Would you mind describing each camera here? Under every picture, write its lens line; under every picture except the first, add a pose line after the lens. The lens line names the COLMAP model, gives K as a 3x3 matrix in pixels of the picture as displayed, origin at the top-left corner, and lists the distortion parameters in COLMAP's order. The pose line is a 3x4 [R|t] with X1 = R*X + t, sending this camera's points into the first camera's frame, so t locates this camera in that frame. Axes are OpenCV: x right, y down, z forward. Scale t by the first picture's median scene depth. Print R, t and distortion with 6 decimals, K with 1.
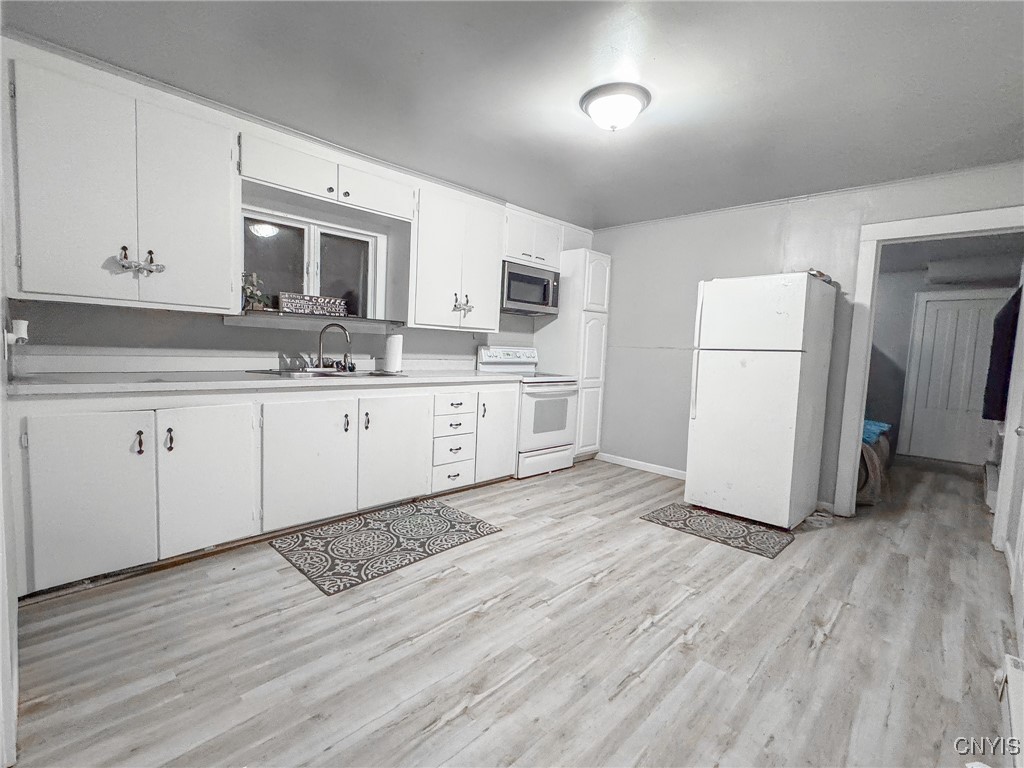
lens RADIAL K [[474.7, 0, 511.6], [0, 474.7, 383.9], [0, 0, 1]] dist [-0.000785, -0.000158]
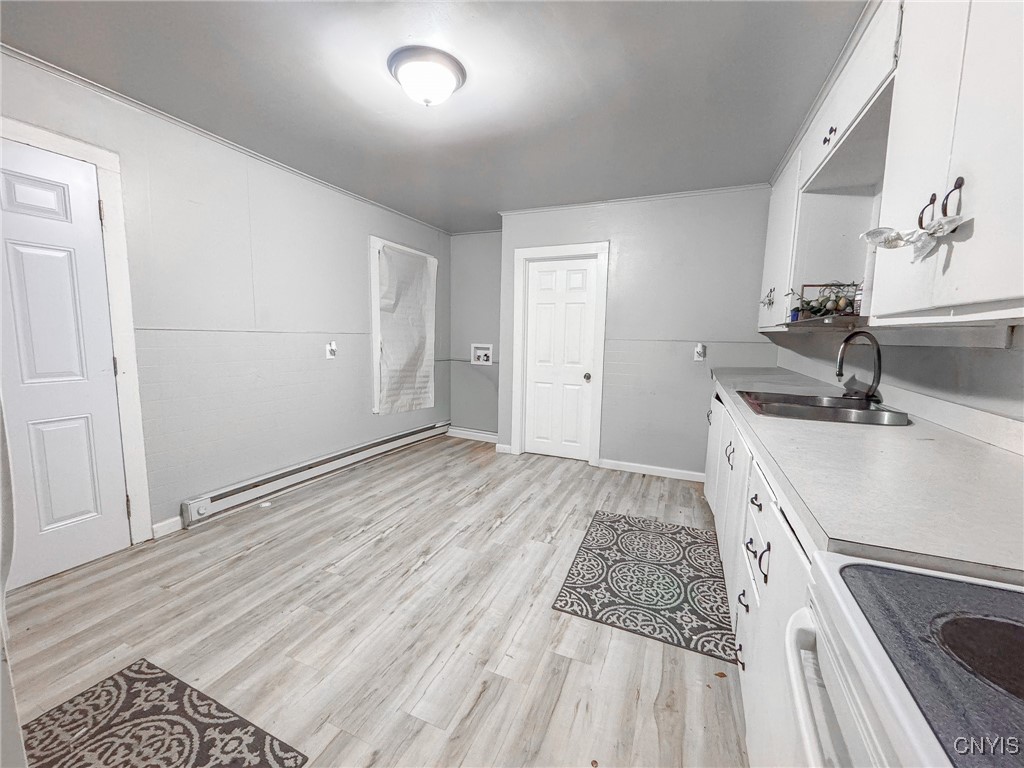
lens RADIAL K [[408.5, 0, 510.7], [0, 408.5, 382.8], [0, 0, 1]] dist [0.000578, 0.000053]
pose [[-0.932417, -0.016540, -0.361005, 0.332143], [-0.086203, 0.980296, 0.177733, -0.160140], [0.350952, 0.196840, -0.915470, 1.839282]]
